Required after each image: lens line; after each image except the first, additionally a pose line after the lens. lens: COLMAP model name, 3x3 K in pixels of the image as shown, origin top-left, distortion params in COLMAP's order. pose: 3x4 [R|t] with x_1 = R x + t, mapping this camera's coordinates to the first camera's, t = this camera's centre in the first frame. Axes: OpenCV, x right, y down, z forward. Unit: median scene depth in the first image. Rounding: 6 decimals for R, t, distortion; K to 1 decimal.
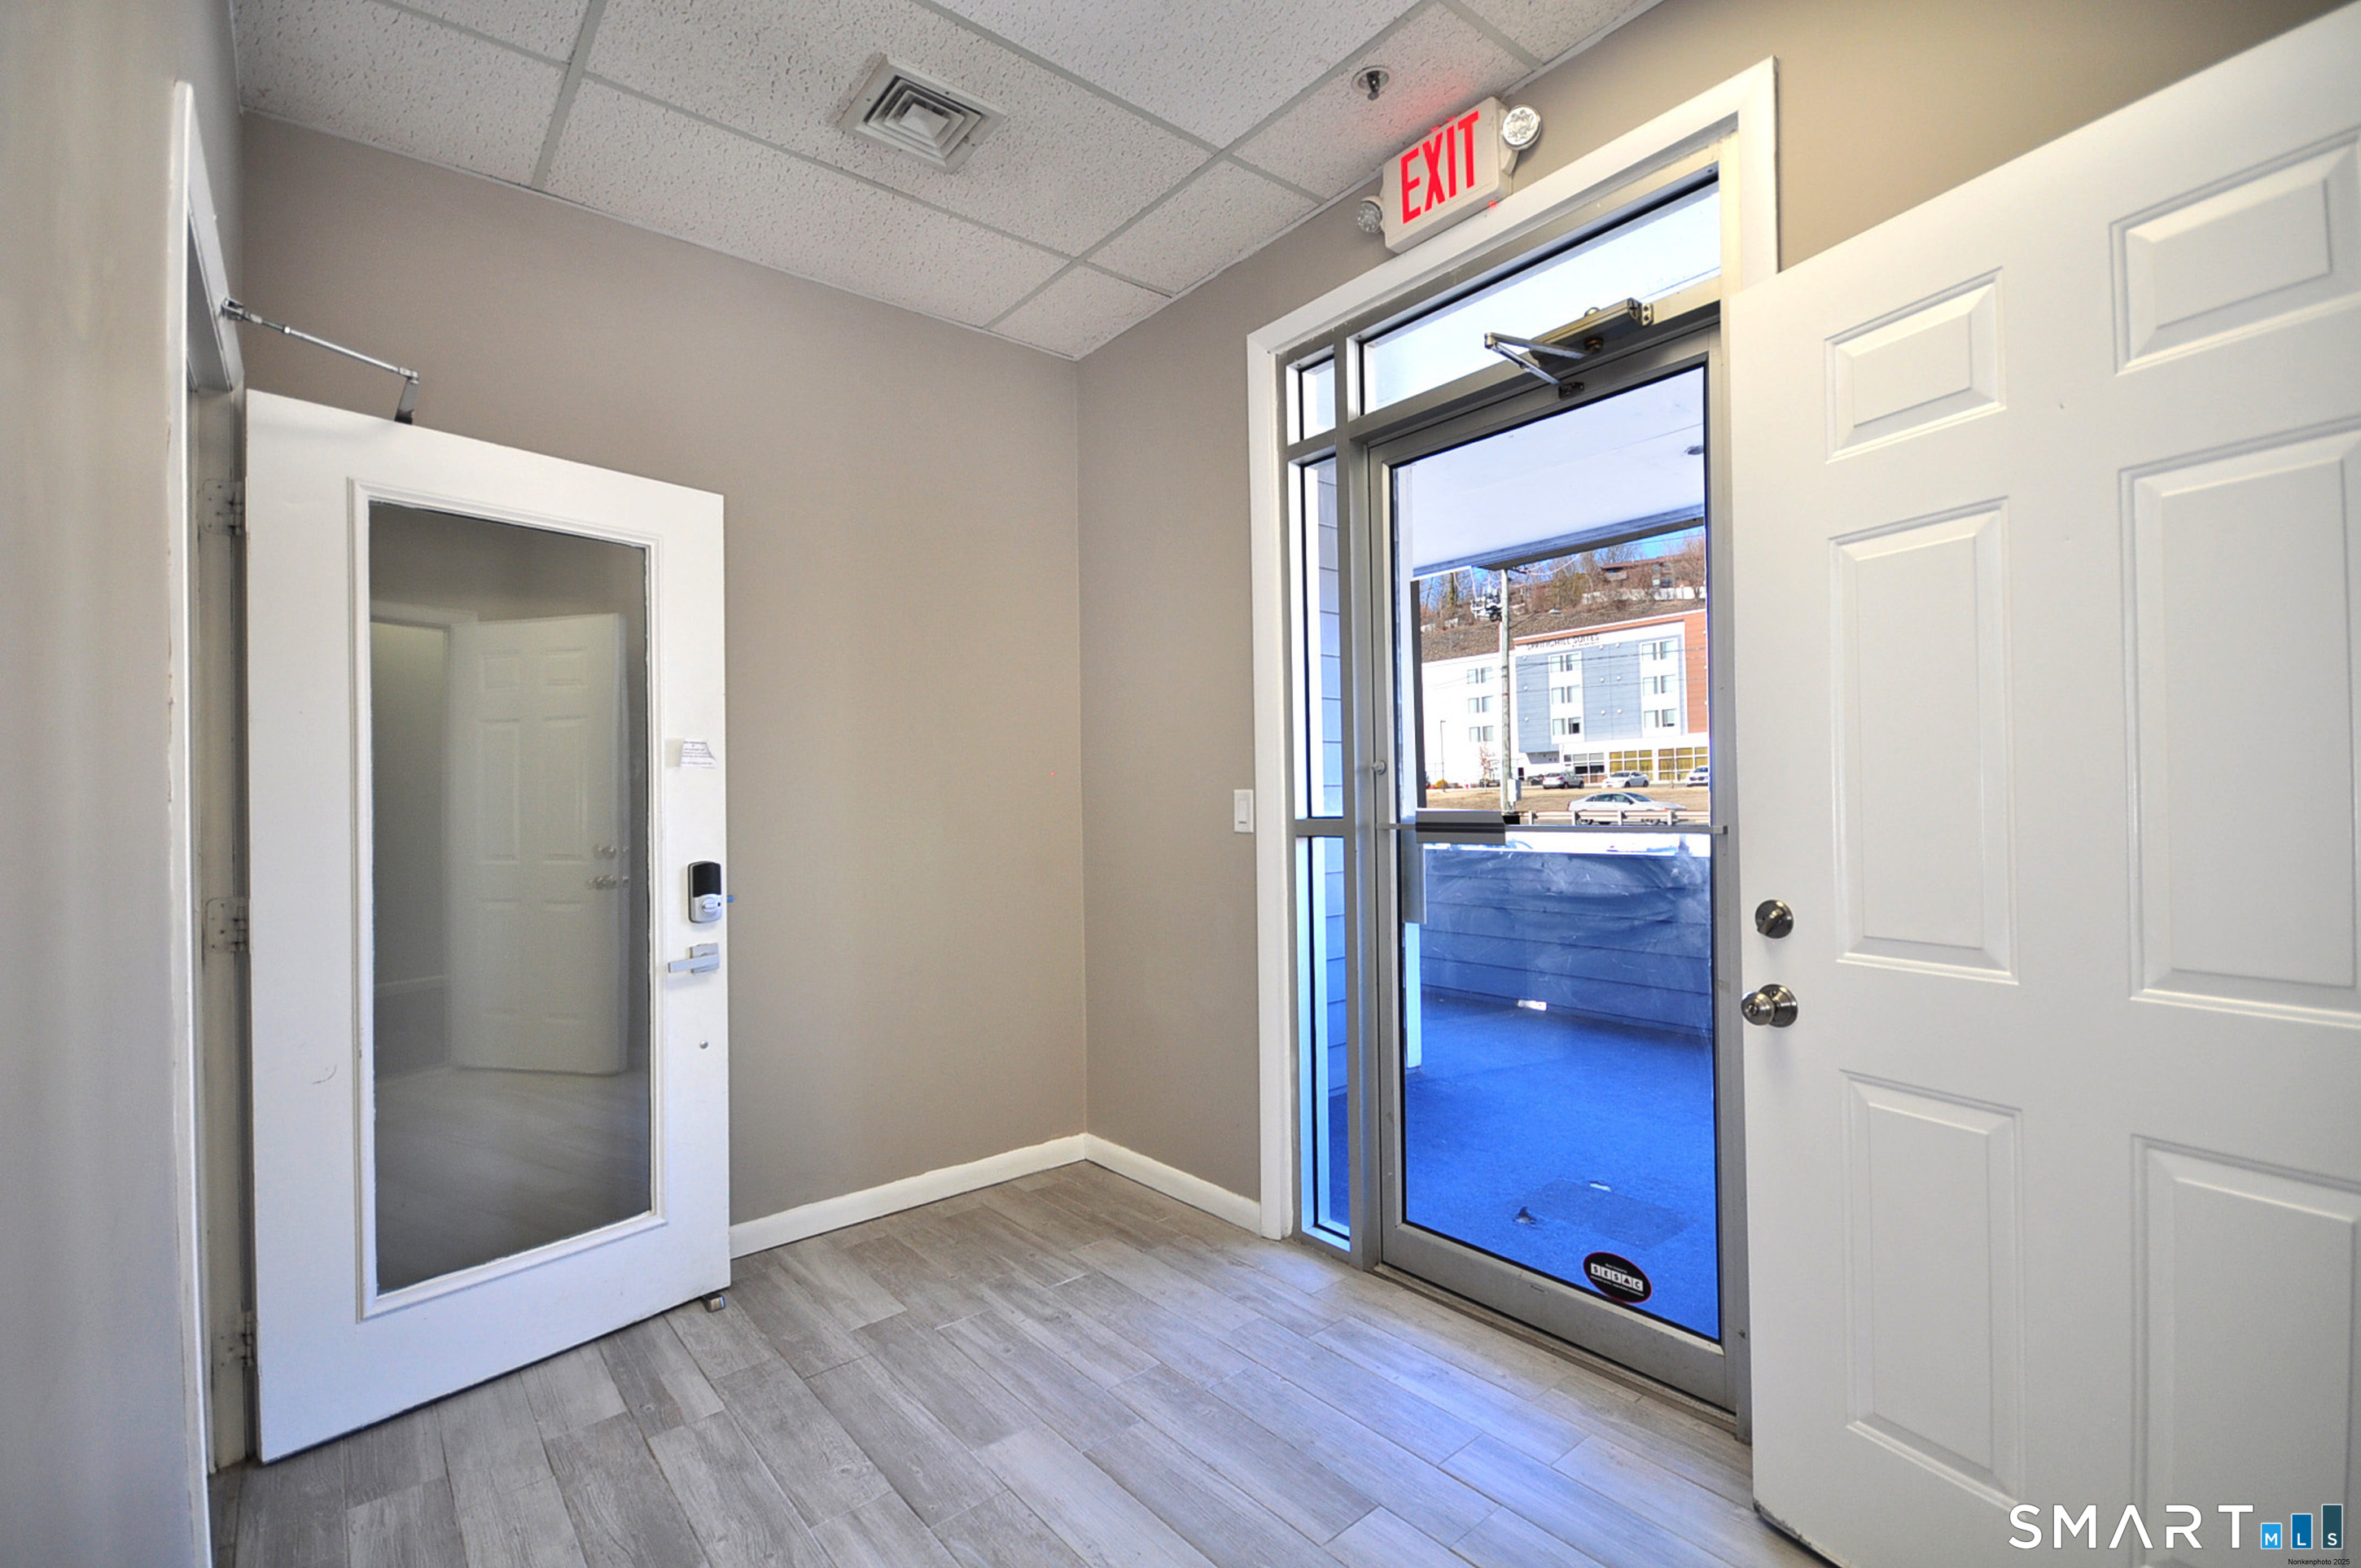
lens RADIAL K [[1047.8, 0, 1174.0], [0, 1047.8, 810.0], [0, 0, 1]] dist [-0.000091, -0.000014]
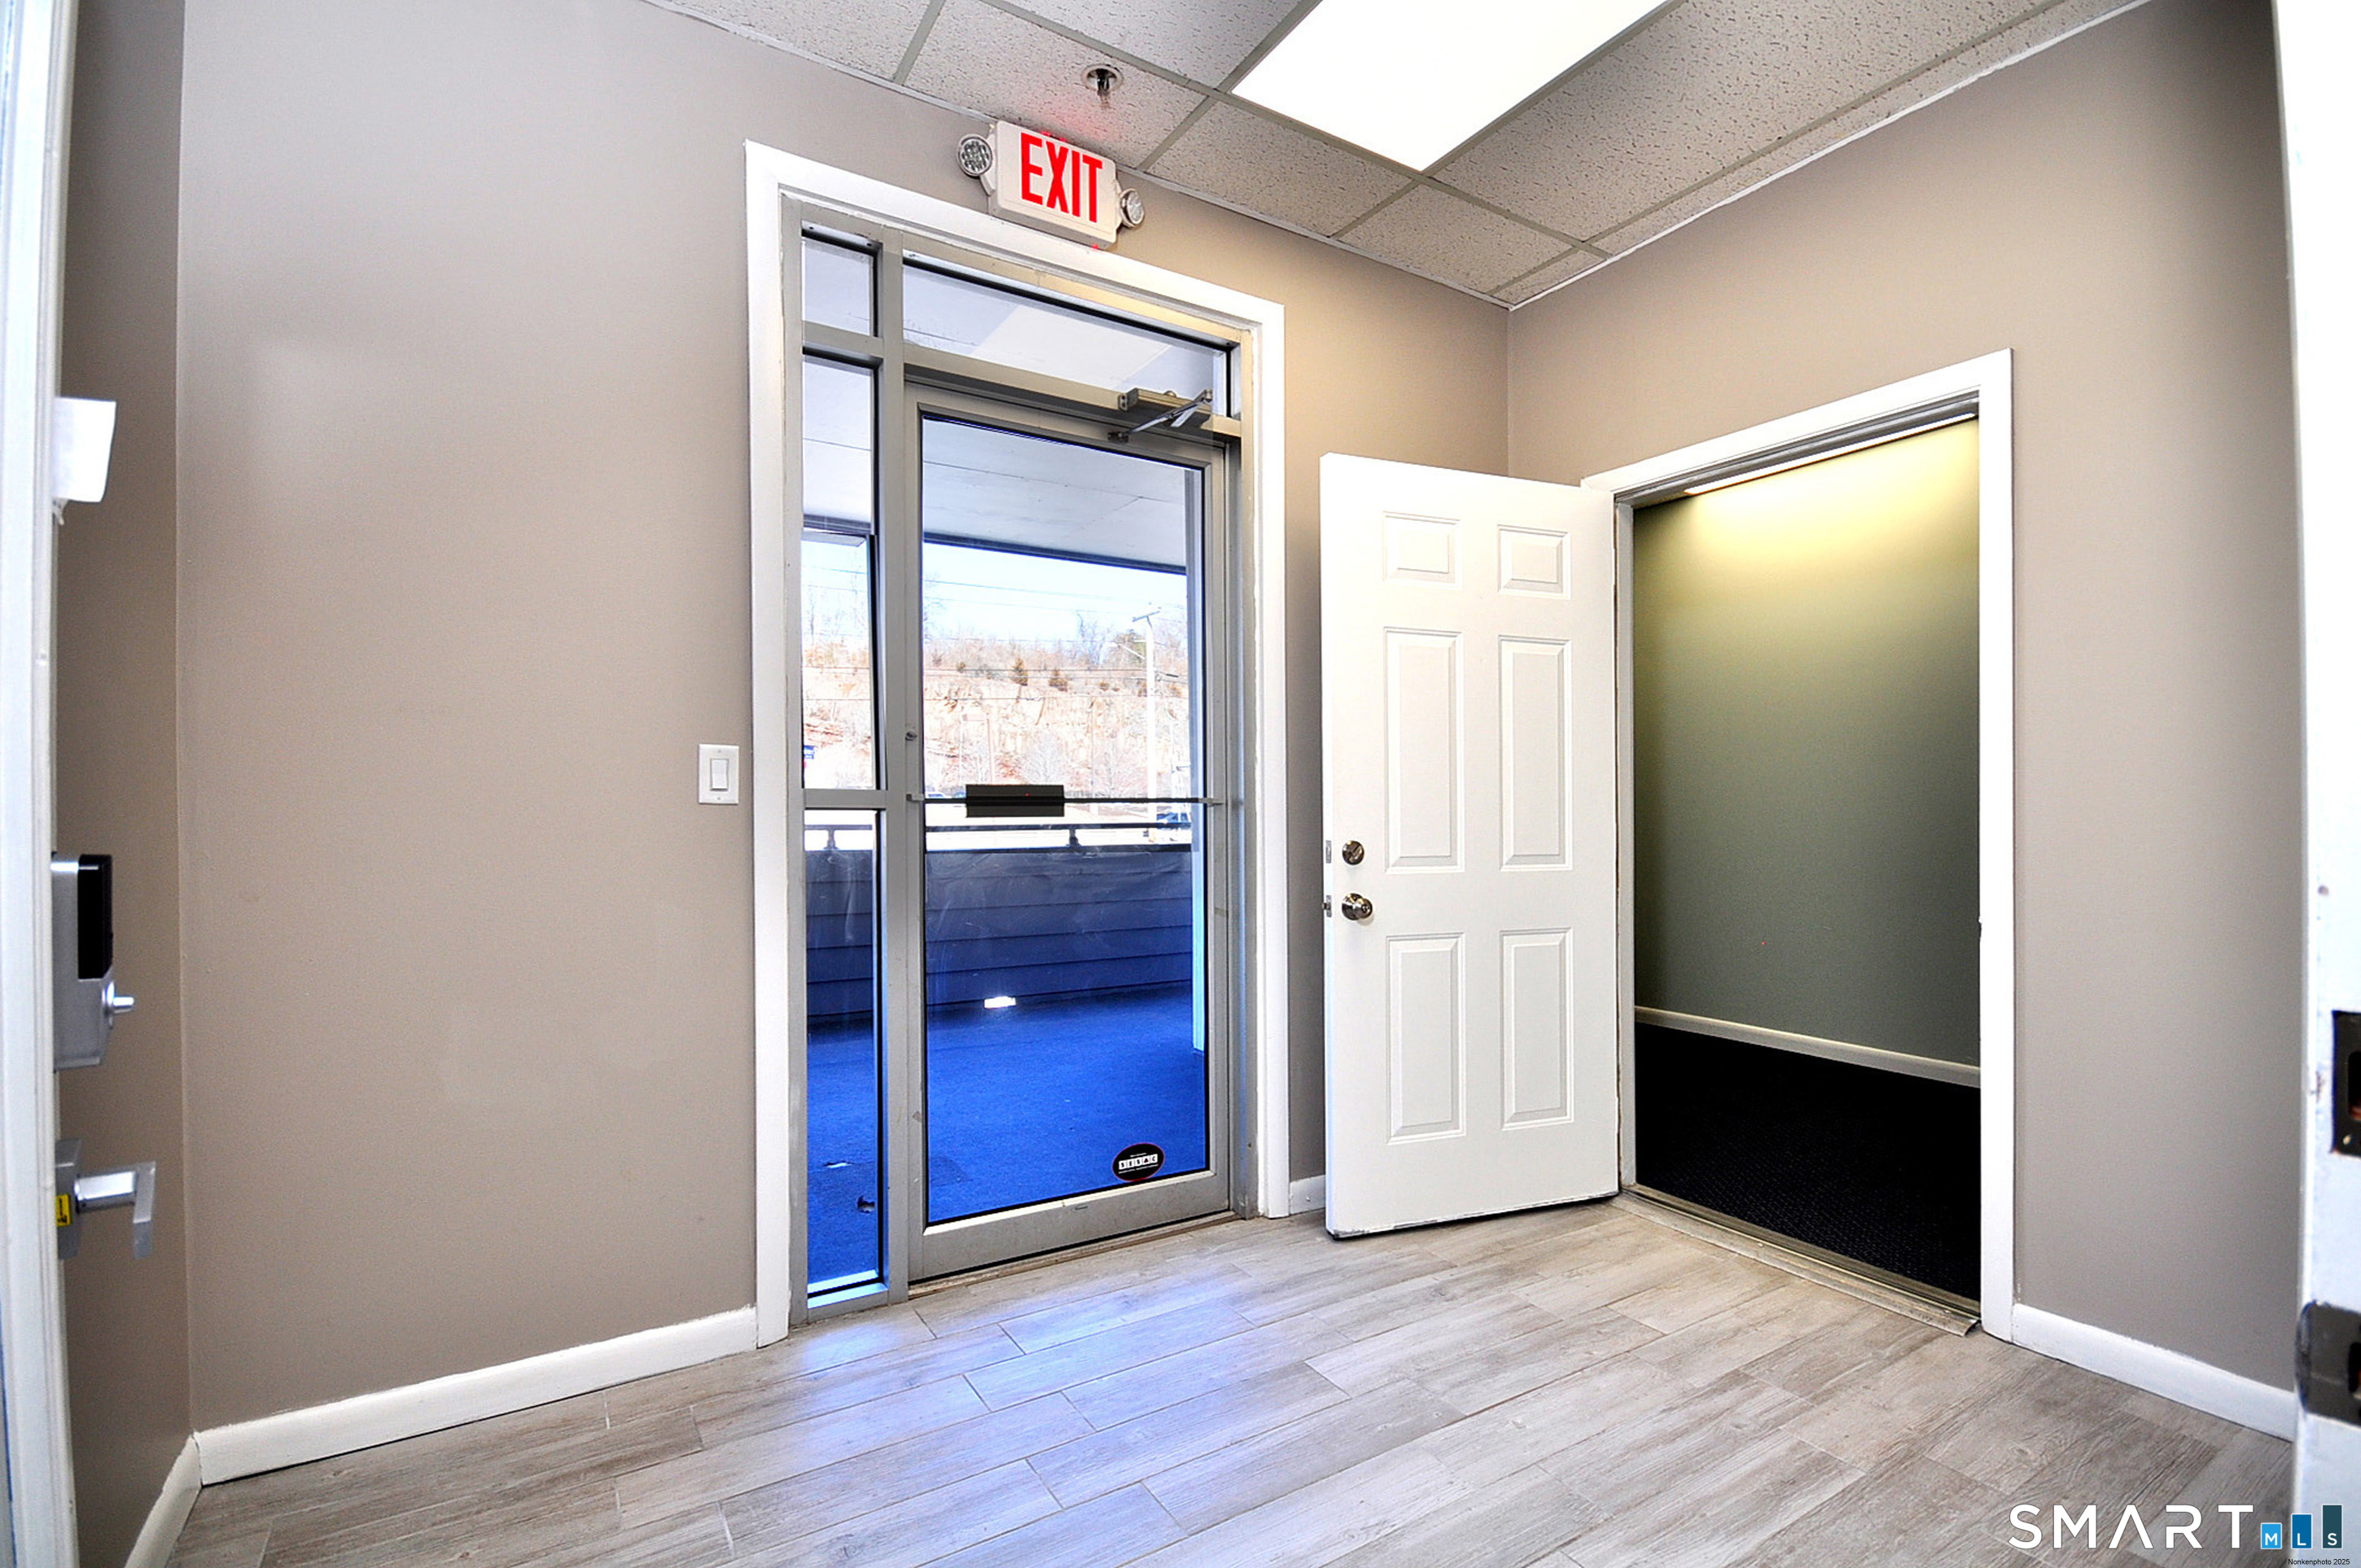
lens RADIAL K [[1043.3, 0, 1178.1], [0, 1043.3, 797.3], [0, 0, 1]] dist [-0.001133, -0.000088]
pose [[0.126452, 0.026458, 0.991620, -0.770097], [-0.002428, 0.999649, -0.026363, 0.043274], [-0.991970, 0.000926, 0.126472, 0.755678]]
